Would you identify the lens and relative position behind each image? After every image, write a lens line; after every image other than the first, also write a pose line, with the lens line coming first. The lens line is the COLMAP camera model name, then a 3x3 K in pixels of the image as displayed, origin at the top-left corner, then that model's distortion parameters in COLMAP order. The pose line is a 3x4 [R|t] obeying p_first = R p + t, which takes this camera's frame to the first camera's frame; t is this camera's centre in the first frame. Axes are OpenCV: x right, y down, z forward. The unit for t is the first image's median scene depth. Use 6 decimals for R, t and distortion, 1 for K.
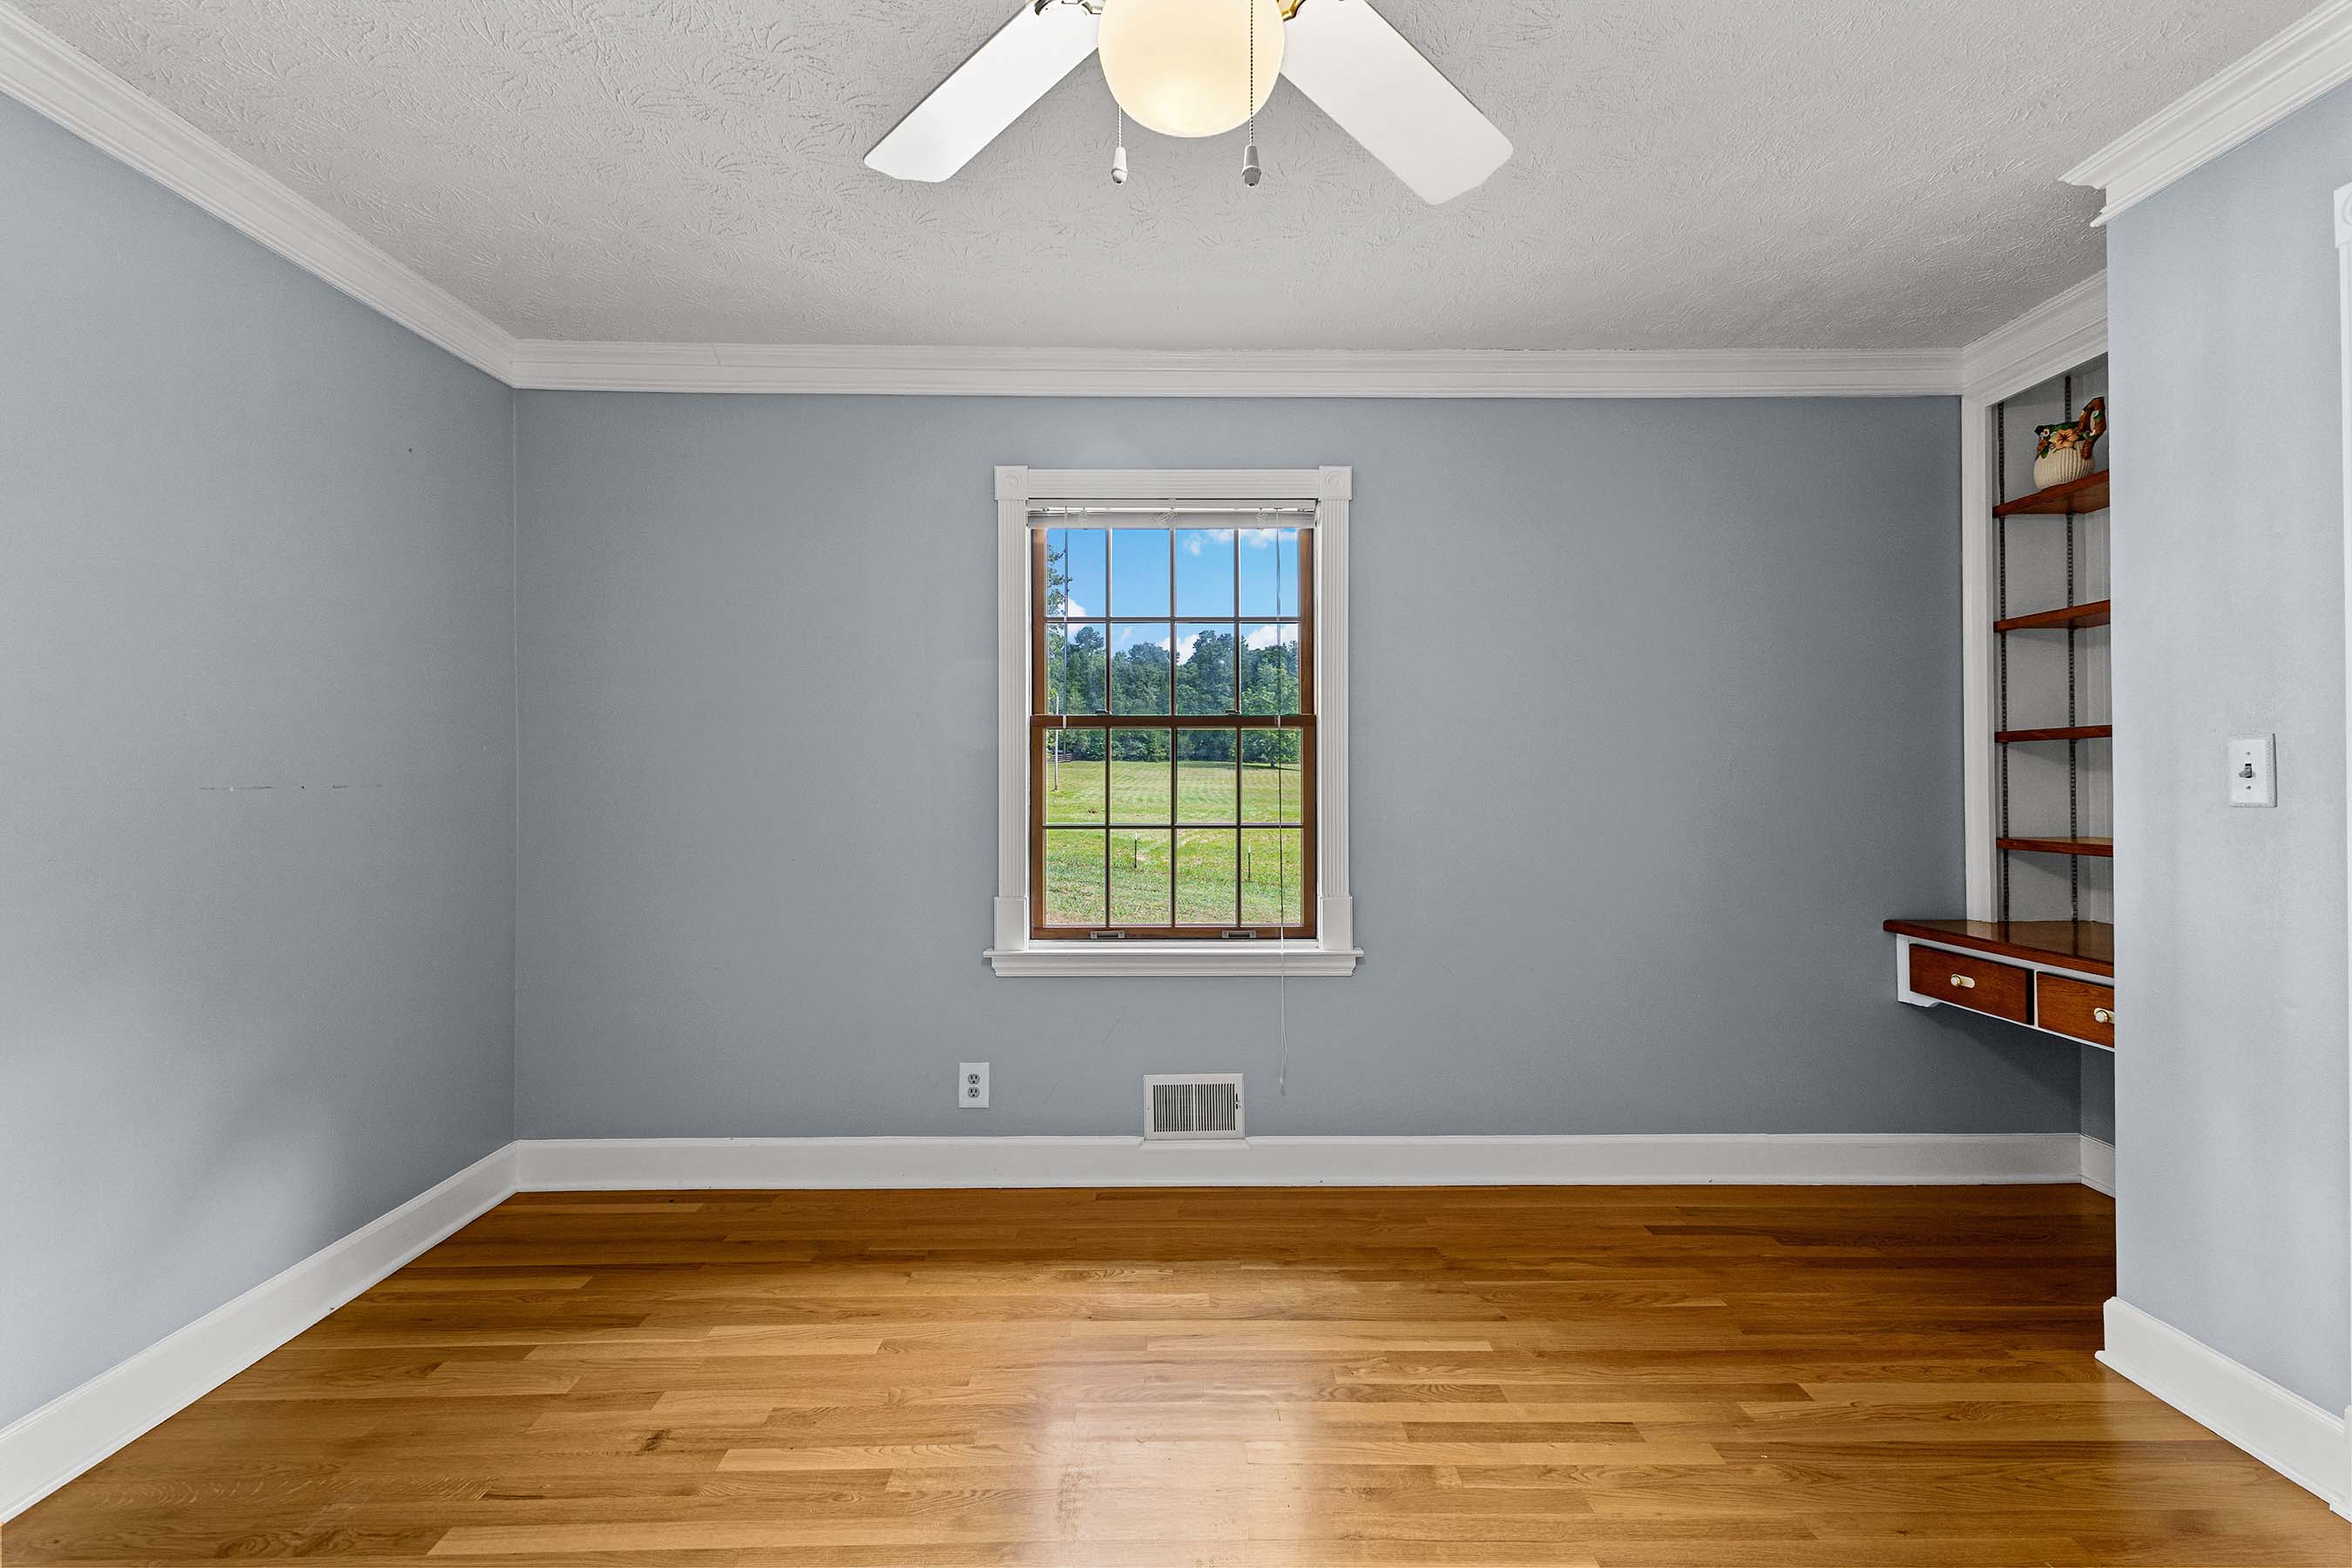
lens RADIAL K [[1011.4, 0, 1179.9], [0, 1011.4, 774.2], [0, 0, 1]] dist [0.008996, -0.000065]
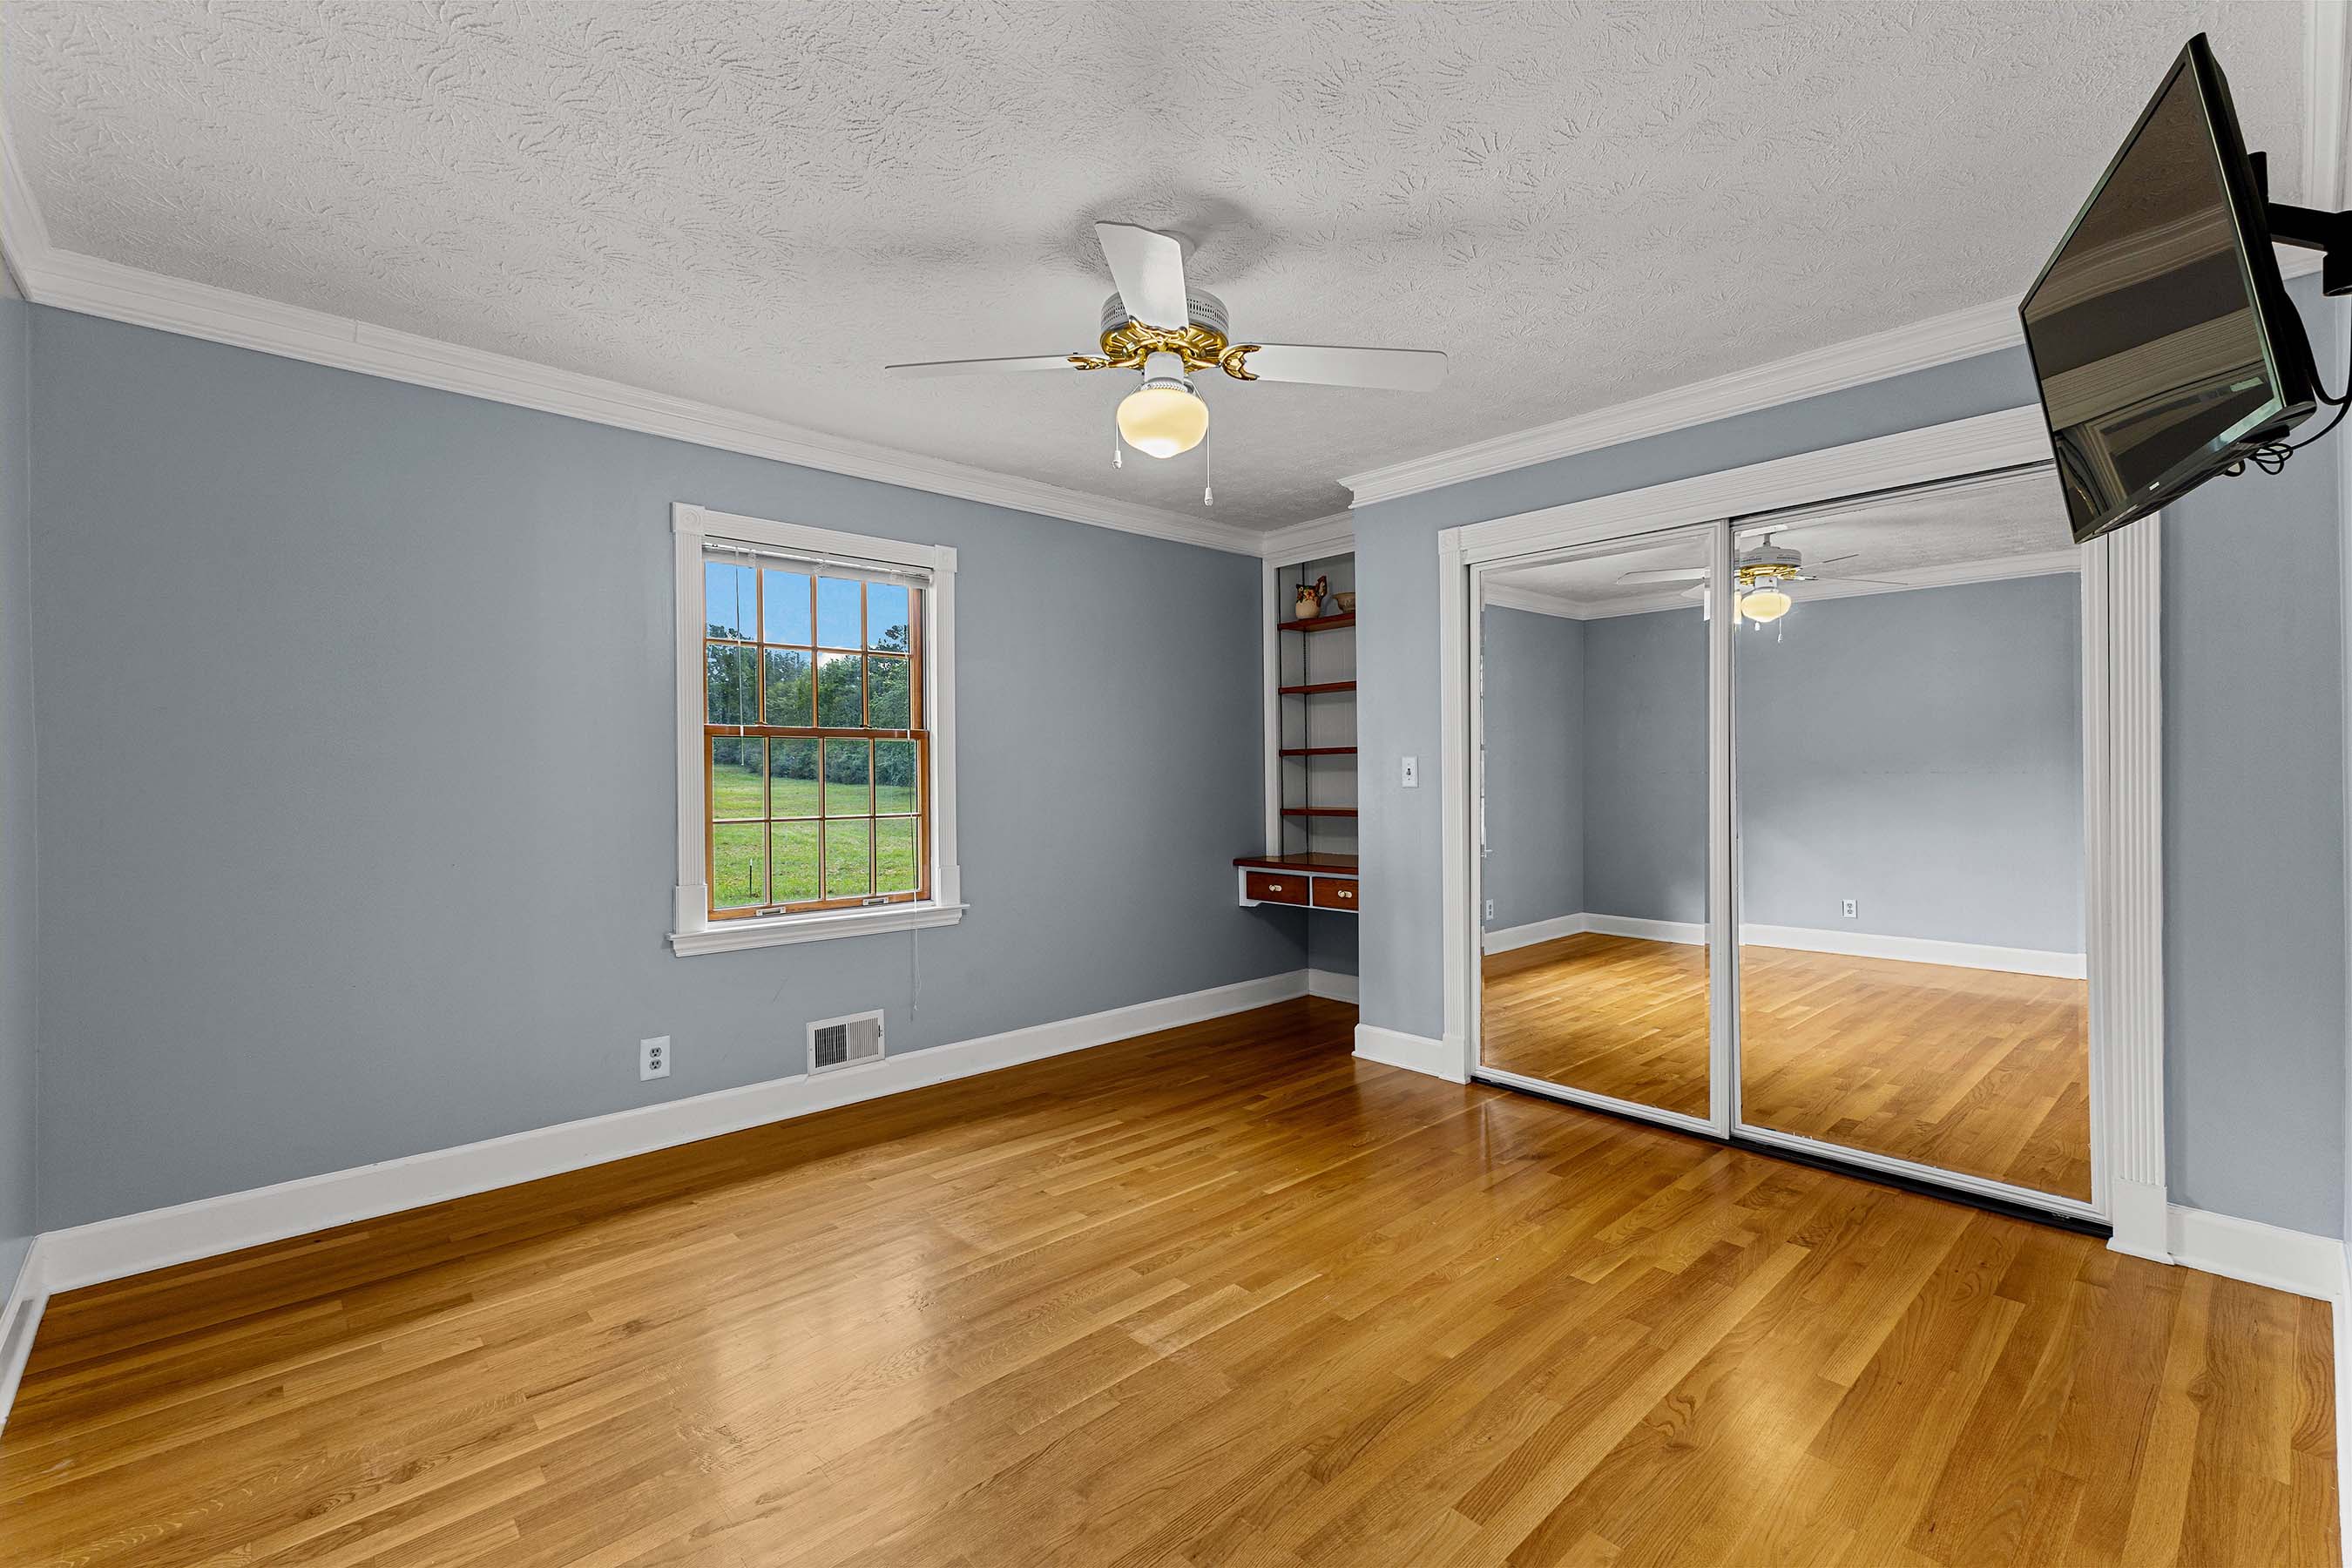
lens RADIAL K [[1011.4, 0, 1179.9], [0, 1011.4, 774.2], [0, 0, 1]] dist [0.008996, -0.000065]
pose [[0.744011, -0.004166, 0.668154, -0.562416], [0.005130, 0.999987, 0.000523, -0.000842], [-0.668148, 0.003039, 0.744023, -0.226990]]
